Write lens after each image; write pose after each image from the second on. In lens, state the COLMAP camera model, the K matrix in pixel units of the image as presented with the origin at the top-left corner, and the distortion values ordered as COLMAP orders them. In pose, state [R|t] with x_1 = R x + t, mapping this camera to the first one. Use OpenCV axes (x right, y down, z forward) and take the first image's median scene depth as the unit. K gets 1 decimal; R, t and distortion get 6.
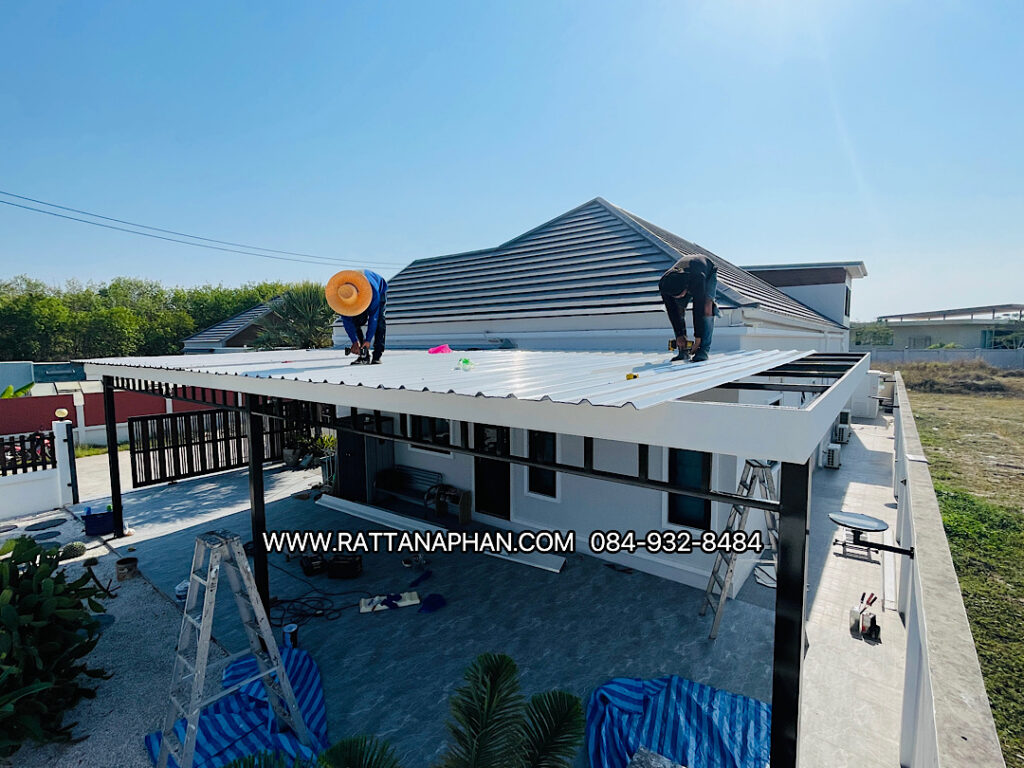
lens RADIAL K [[490.0, 0, 513.5], [0, 490.0, 379.7], [0, 0, 1]] dist [-0.014591, 0.000922]
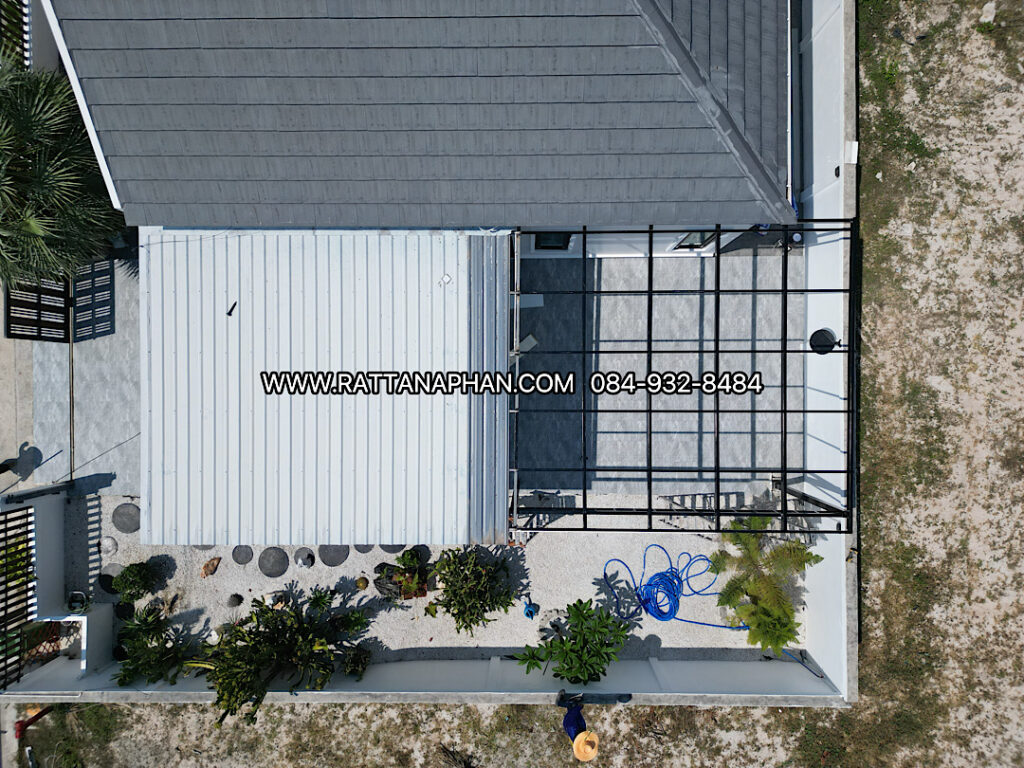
lens RADIAL K [[718.8, 0, 509.5], [0, 718.8, 390.6], [0, 0, 1]] dist [0.062603, -0.052245]
pose [[0.788515, -0.614879, -0.012943, -0.172823], [0.063143, 0.060005, 0.996199, -1.266521], [-0.611766, -0.786335, 0.086140, 0.640364]]
